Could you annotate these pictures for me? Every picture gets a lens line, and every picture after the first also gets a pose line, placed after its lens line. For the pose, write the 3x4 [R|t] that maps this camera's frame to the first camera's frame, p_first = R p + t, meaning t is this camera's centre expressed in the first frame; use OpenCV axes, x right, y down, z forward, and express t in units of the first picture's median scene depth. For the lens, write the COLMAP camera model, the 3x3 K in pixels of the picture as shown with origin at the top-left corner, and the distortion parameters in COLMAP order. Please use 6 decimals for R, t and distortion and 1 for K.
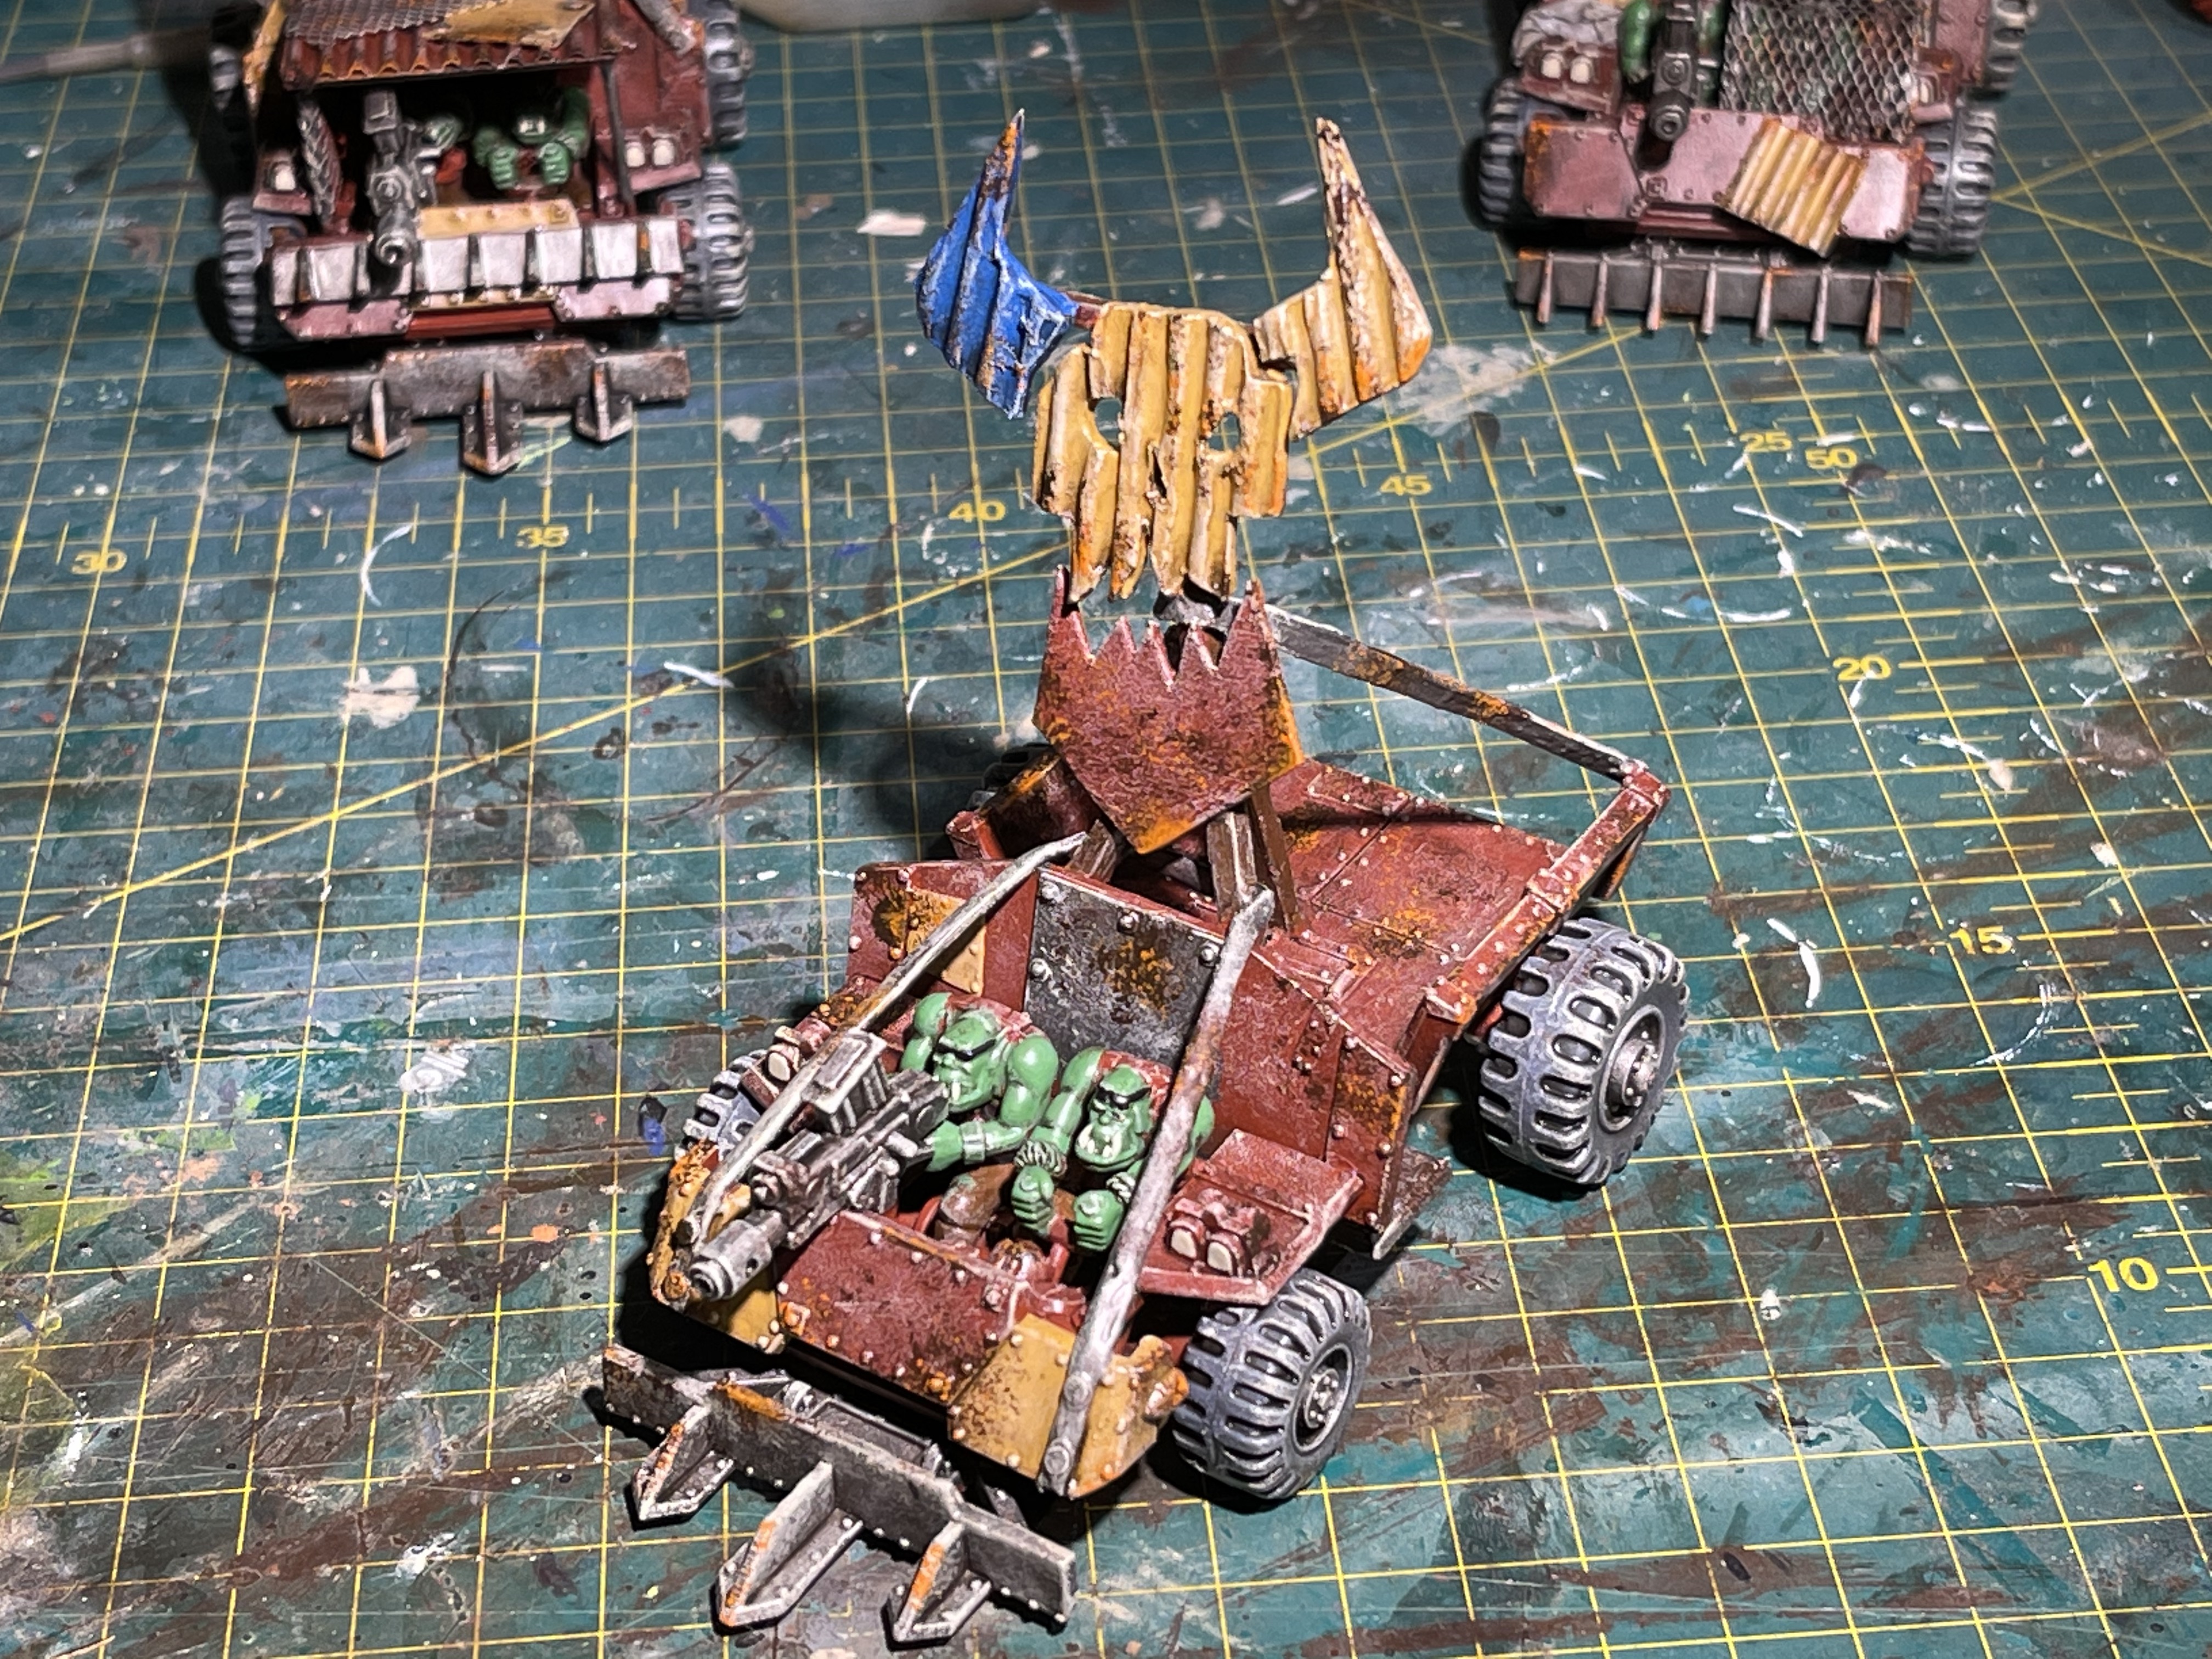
lens RADIAL K [[4112.0, 0, 1121.1], [0, 4112.0, 796.1], [0, 0, 1]] dist [0.043886, 0.000000]
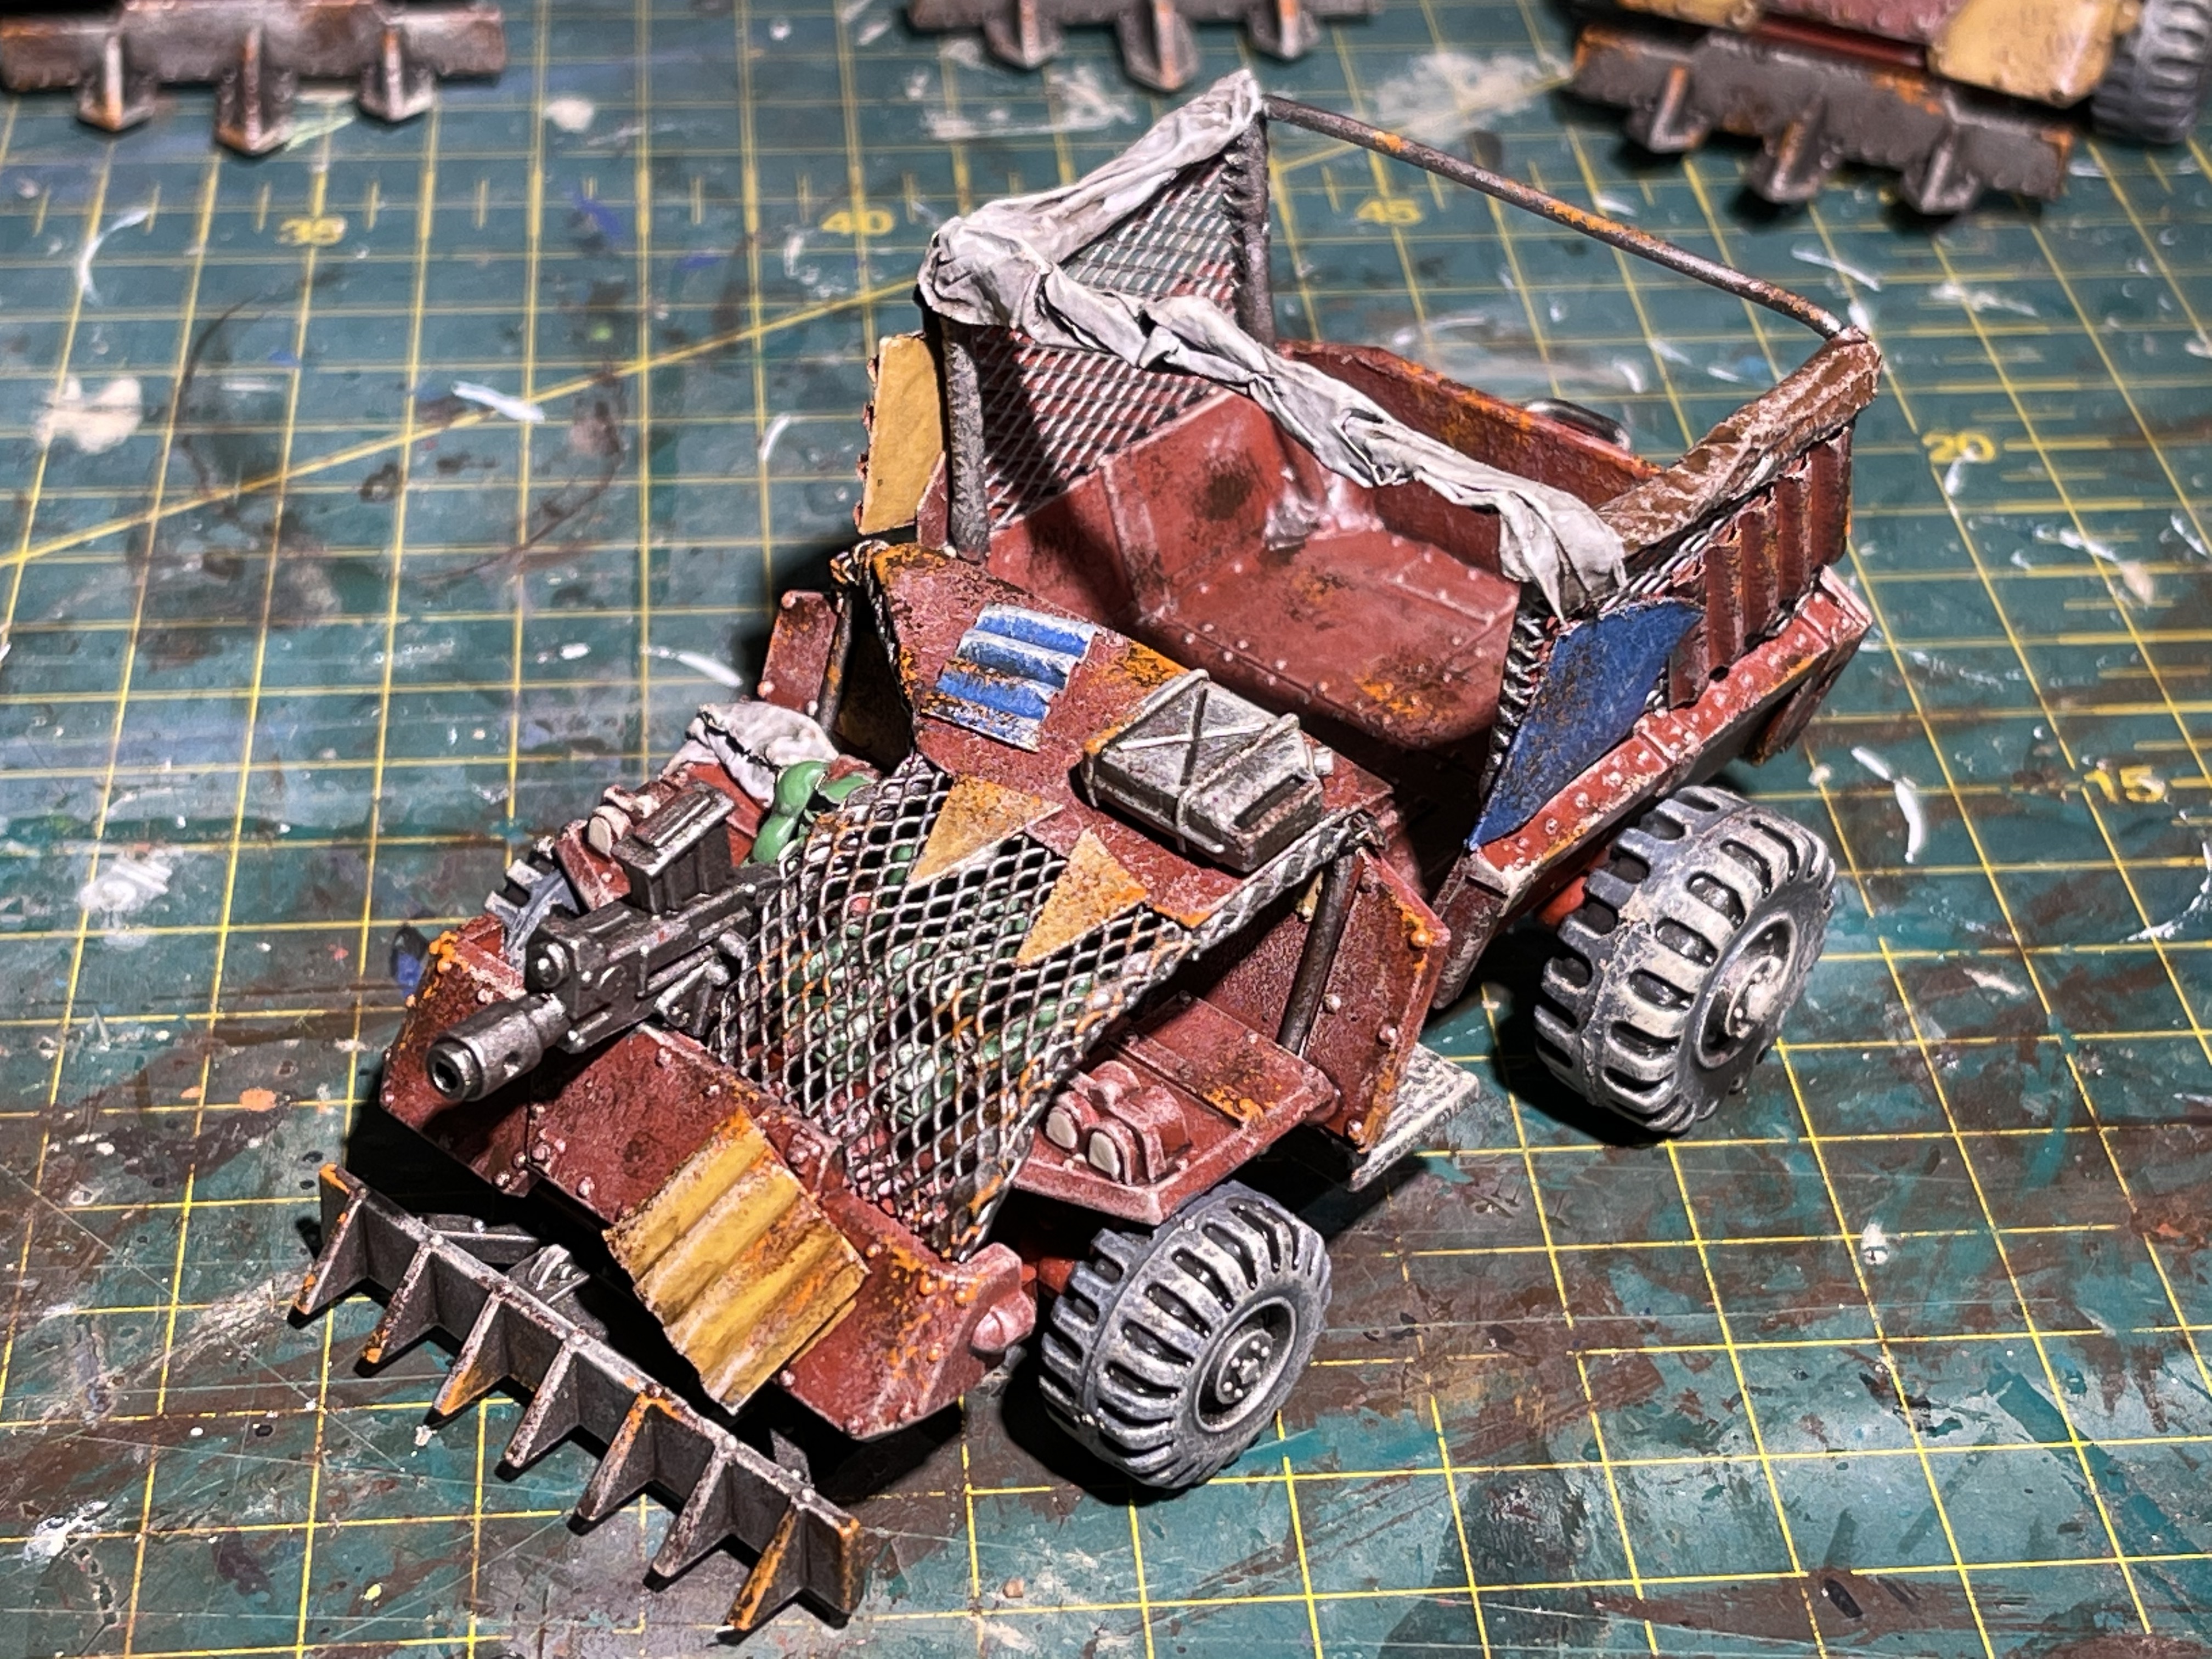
lens RADIAL K [[4112.0, 0, 1098.8], [0, 4112.0, 836.5], [0, 0, 1]] dist [0.043886, 0.000000]
pose [[0.998969, 0.033613, 0.030522, -0.009182], [-0.034730, 0.998718, 0.036825, 0.021495], [-0.029245, -0.037847, 0.998856, 0.210325]]
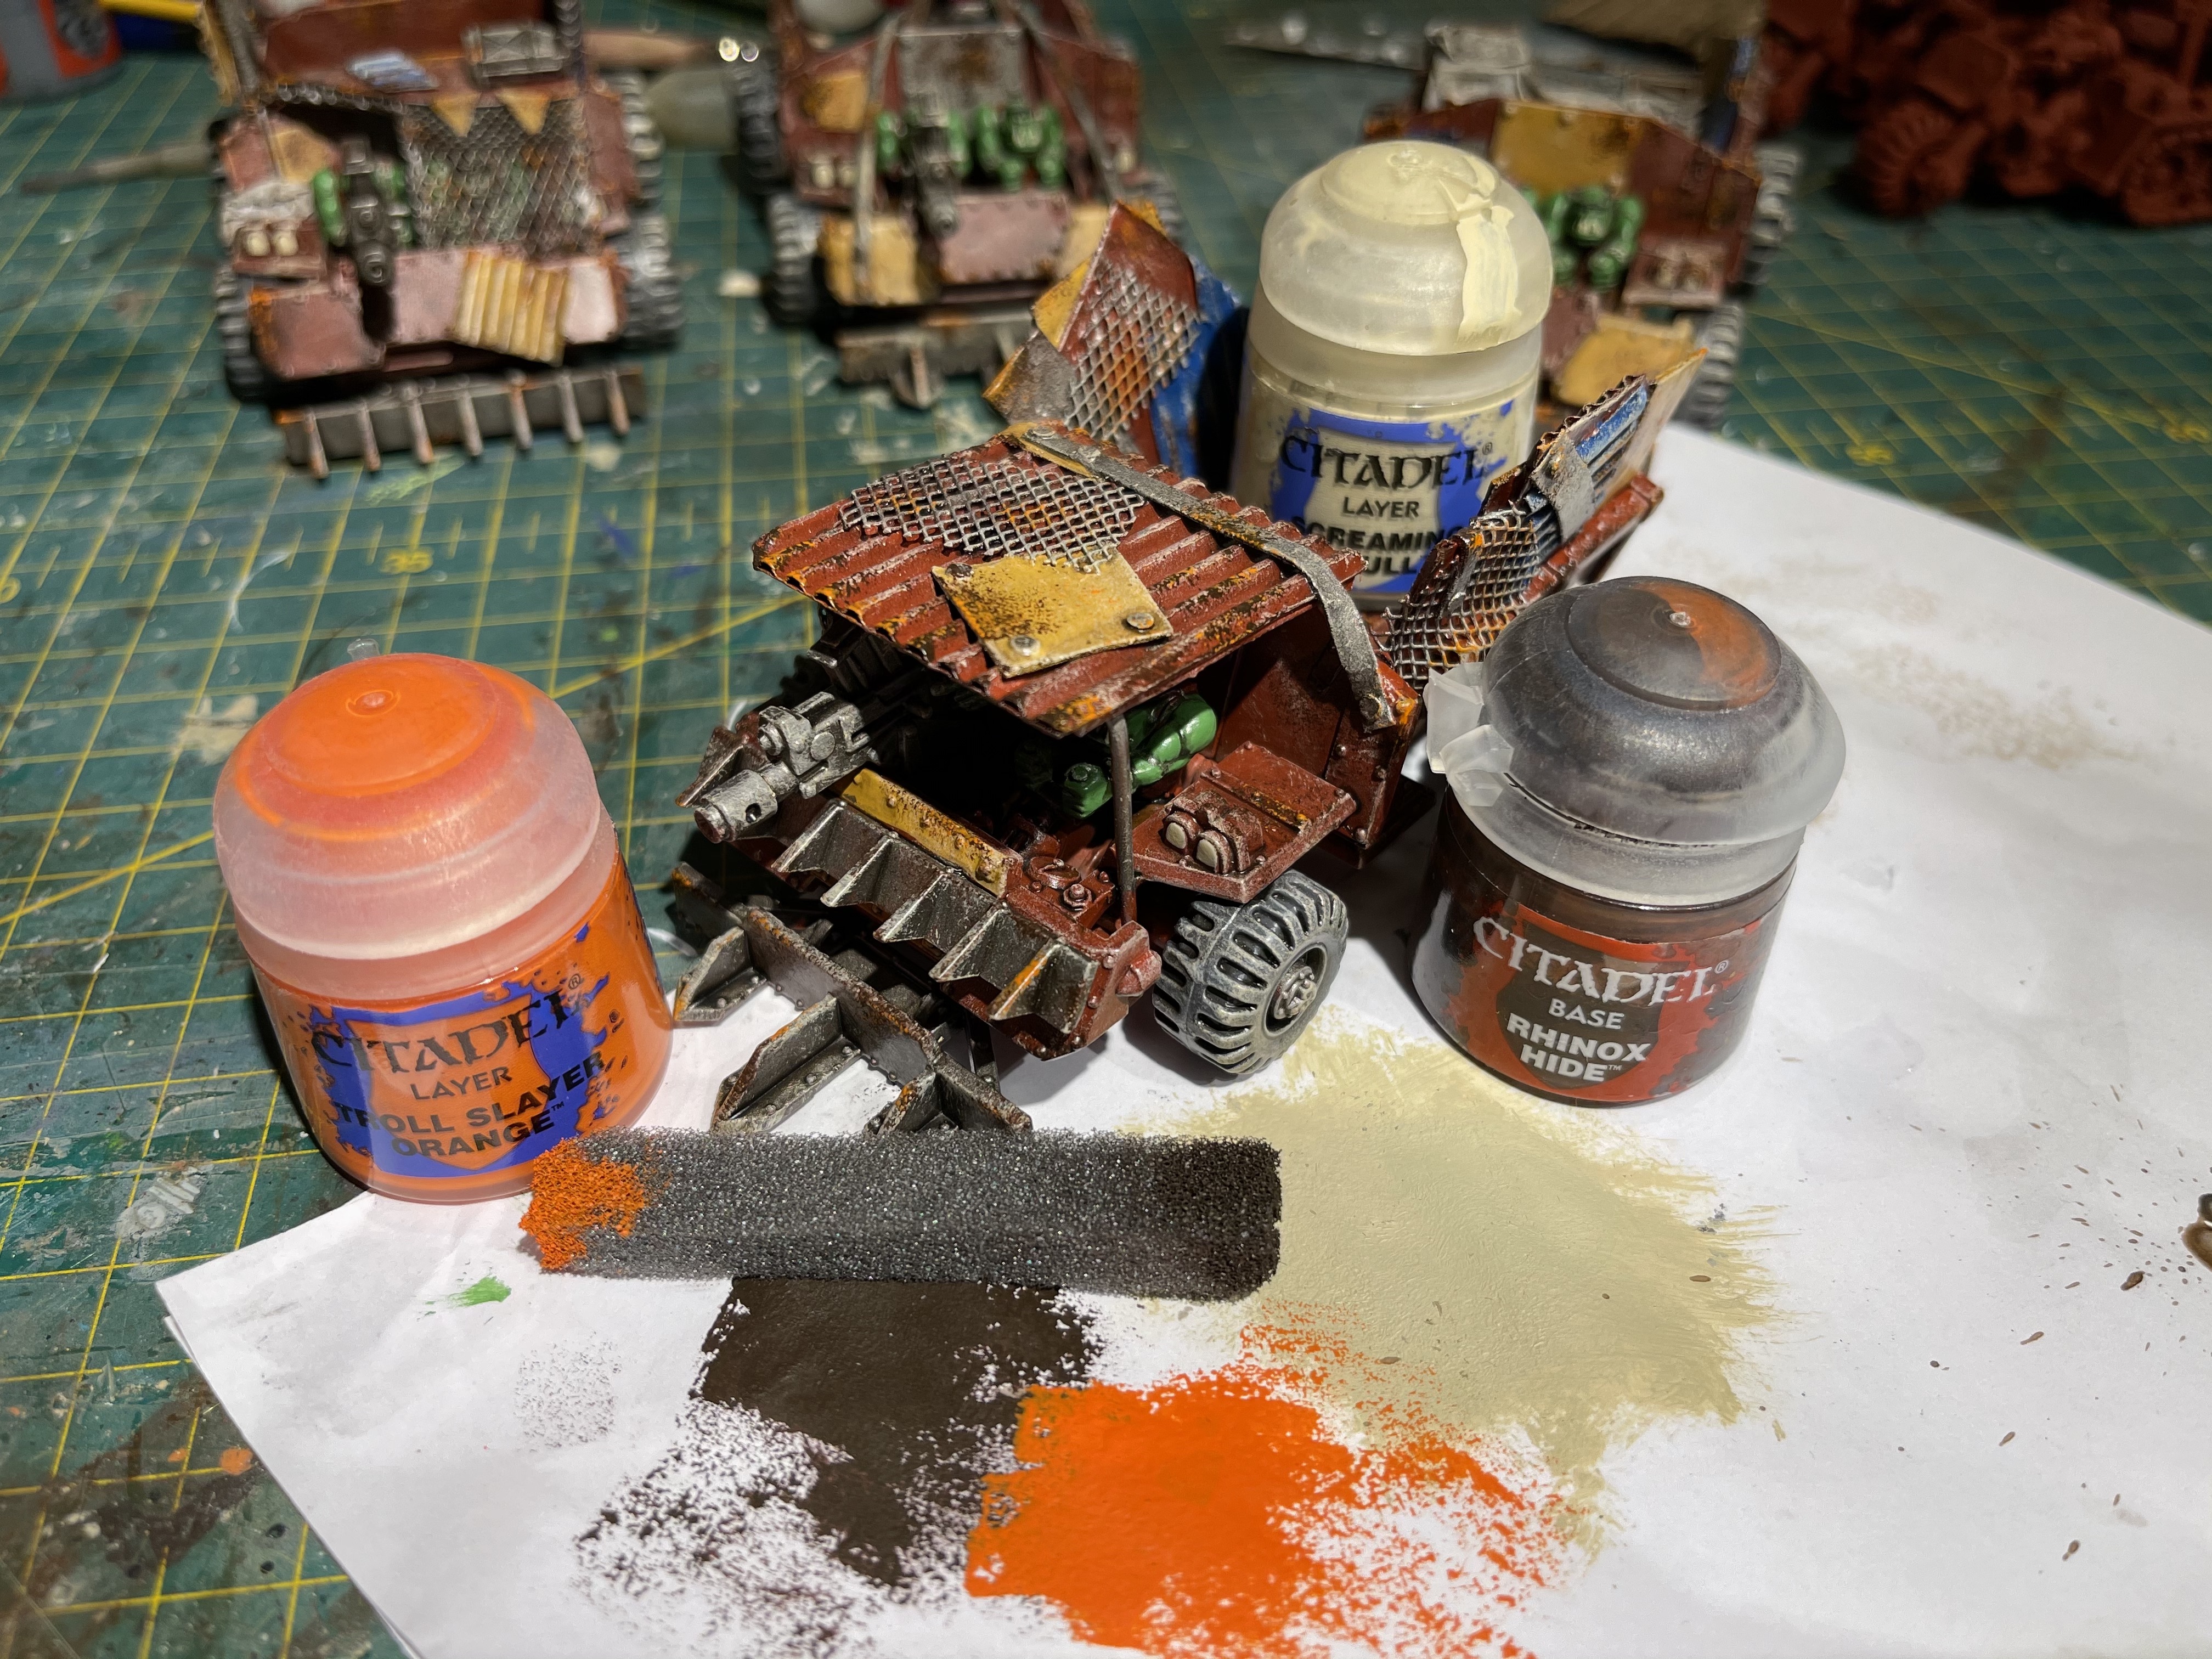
lens RADIAL K [[1689.2, 0, 1105.6], [0, 1689.2, 817.9], [0, 0, 1]] dist [-0.009984, -0.033188]
pose [[0.996647, -0.022621, 0.078626, 0.011247], [0.011817, 0.990741, 0.135251, -0.058616], [-0.080958, -0.133868, 0.987687, 0.577598]]
